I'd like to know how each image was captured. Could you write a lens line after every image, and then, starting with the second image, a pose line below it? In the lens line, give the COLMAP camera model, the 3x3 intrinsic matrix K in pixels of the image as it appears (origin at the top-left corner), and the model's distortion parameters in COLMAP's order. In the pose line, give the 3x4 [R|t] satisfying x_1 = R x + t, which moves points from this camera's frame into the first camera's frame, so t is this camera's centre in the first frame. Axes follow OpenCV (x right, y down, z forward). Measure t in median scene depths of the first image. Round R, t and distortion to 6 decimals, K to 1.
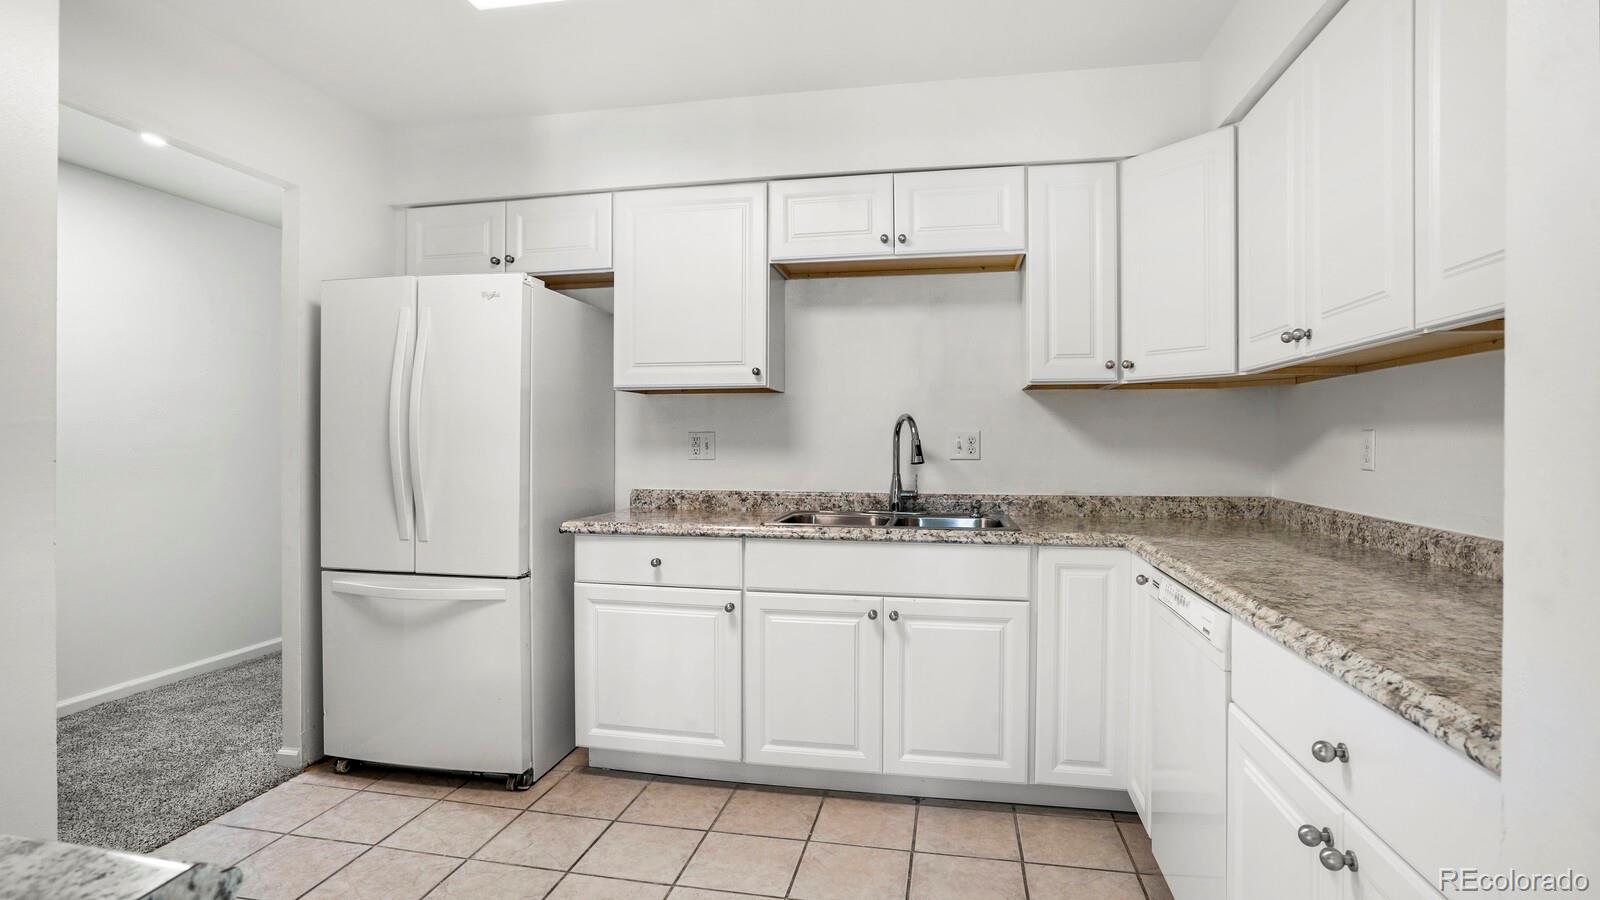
lens RADIAL K [[816.4, 0, 793.3], [0, 816.4, 438.5], [0, 0, 1]] dist [-0.041197, 0.033727]
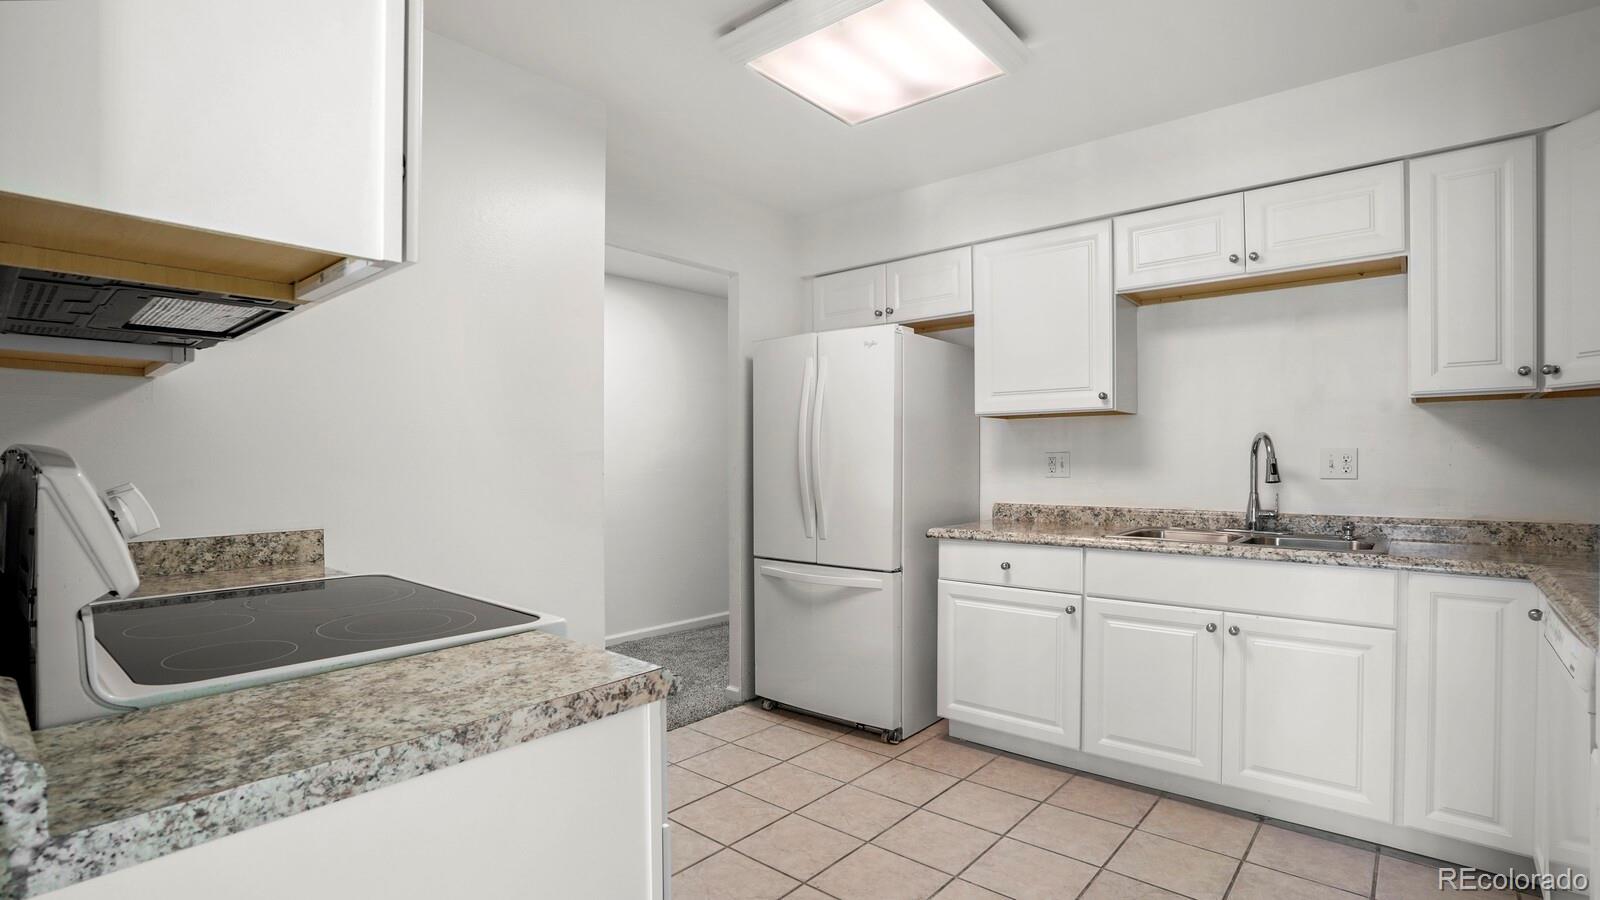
lens RADIAL K [[764.6, 0, 794.7], [0, 764.6, 458.2], [0, 0, 1]] dist [-0.003130, 0.040494]
pose [[0.881640, -0.004348, -0.471902, 0.079581], [0.003942, 0.999991, -0.001848, 0.000945], [0.471905, -0.000231, 0.881649, -0.092912]]
